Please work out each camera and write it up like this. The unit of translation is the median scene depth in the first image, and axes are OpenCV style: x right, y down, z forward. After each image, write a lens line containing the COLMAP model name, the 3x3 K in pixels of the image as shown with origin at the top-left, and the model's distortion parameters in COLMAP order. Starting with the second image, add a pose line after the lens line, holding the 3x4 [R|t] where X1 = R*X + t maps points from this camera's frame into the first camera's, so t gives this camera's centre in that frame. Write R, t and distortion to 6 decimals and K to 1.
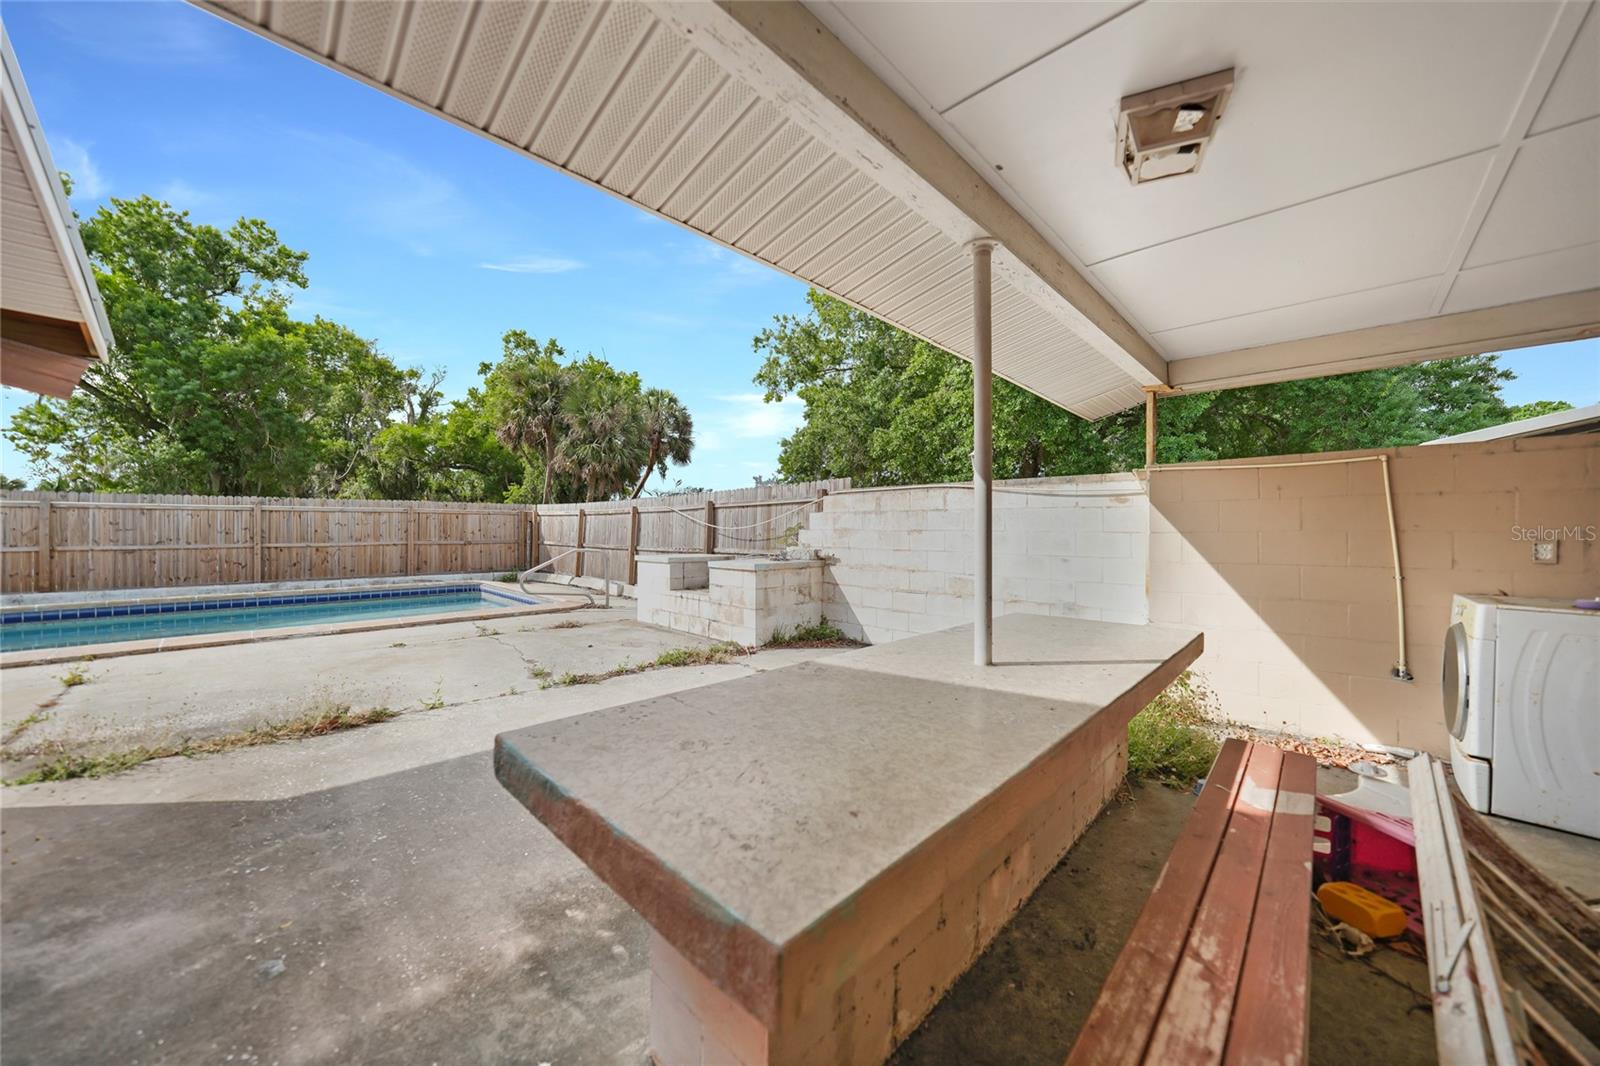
lens RADIAL K [[555.1, 0, 787.6], [0, 555.1, 530.2], [0, 0, 1]] dist [-0.007368, 0.001000]
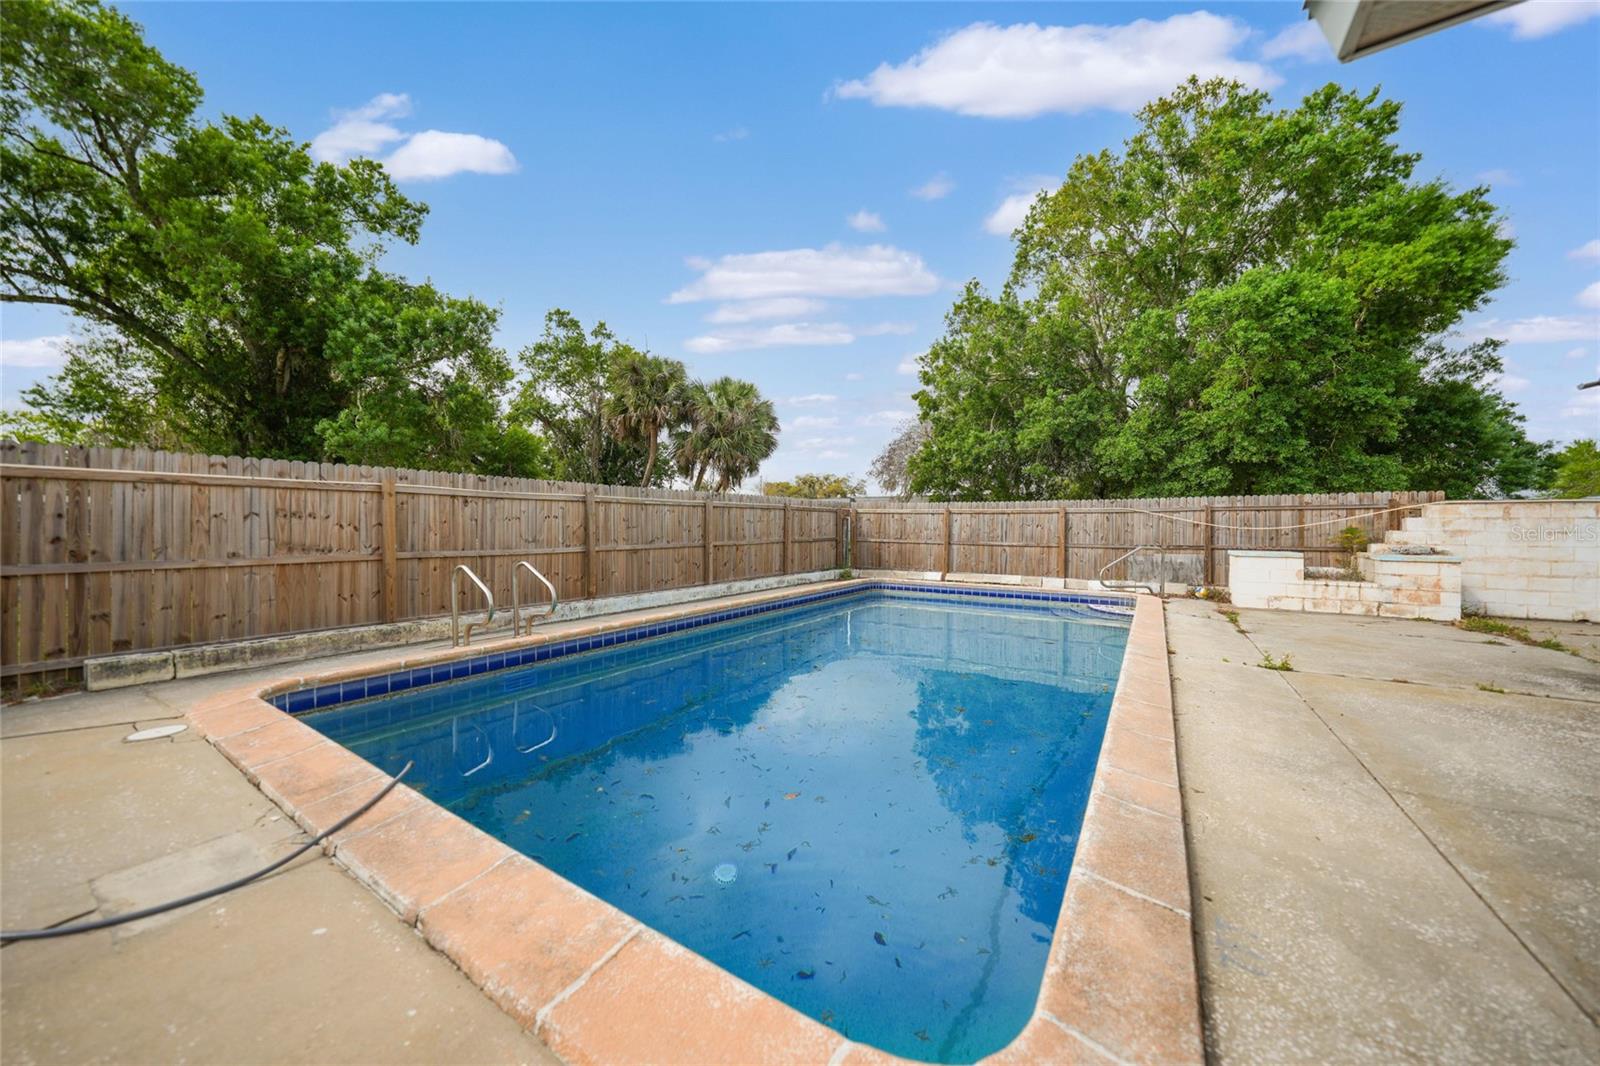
lens RADIAL K [[553.3, 0, 803.3], [0, 553.3, 524.5], [0, 0, 1]] dist [-0.007955, 0.000390]
pose [[0.976219, 0.004636, 0.216737, -0.566116], [-0.004291, 0.999989, -0.002062, -0.002254], [-0.216744, 0.001083, 0.976228, 0.031687]]
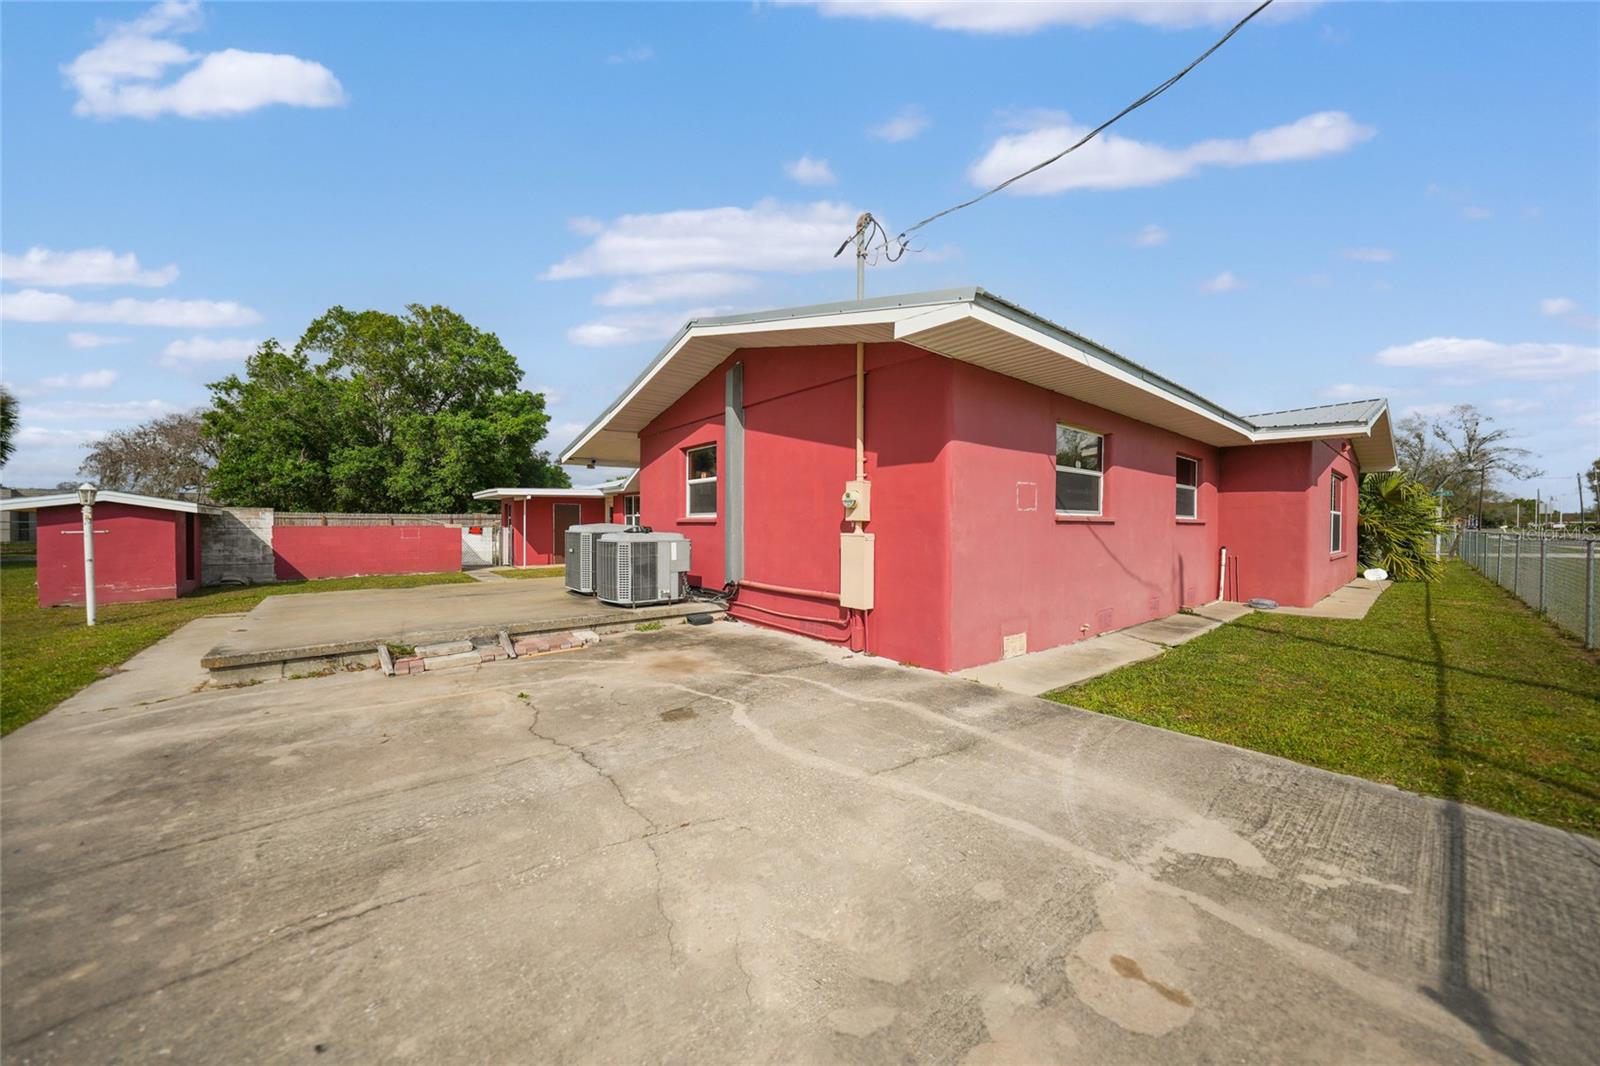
lens RADIAL K [[553.3, 0, 803.5], [0, 553.3, 523.2], [0, 0, 1]] dist [-0.007955, 0.000390]
pose [[0.104728, -0.005363, 0.994486, -1.432320], [-0.003145, 0.999979, 0.005724, -0.022849], [-0.994496, -0.003727, 0.104709, -0.622845]]
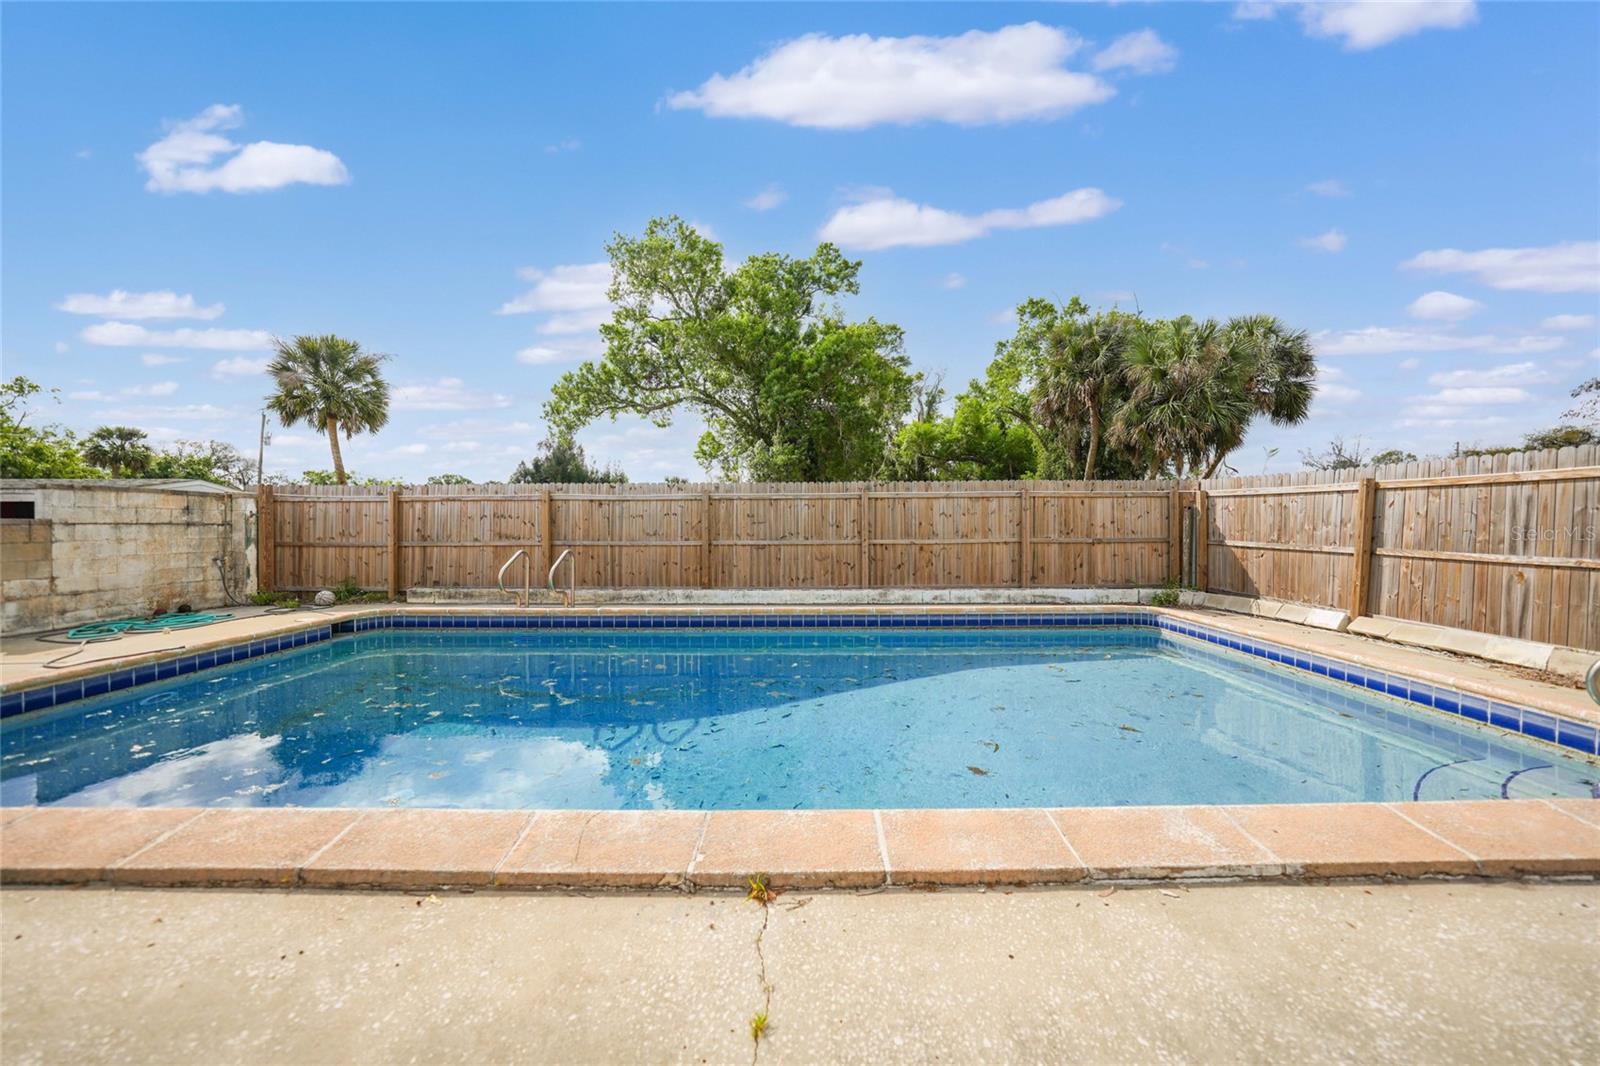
lens RADIAL K [[553.3, 0, 805.2], [0, 553.3, 525.3], [0, 0, 1]] dist [-0.007955, 0.000390]
pose [[0.719307, 0.001286, -0.694691, -0.259471], [0.003293, 0.999981, 0.005261, -0.000680], [0.694685, -0.006072, 0.719289, 0.200001]]
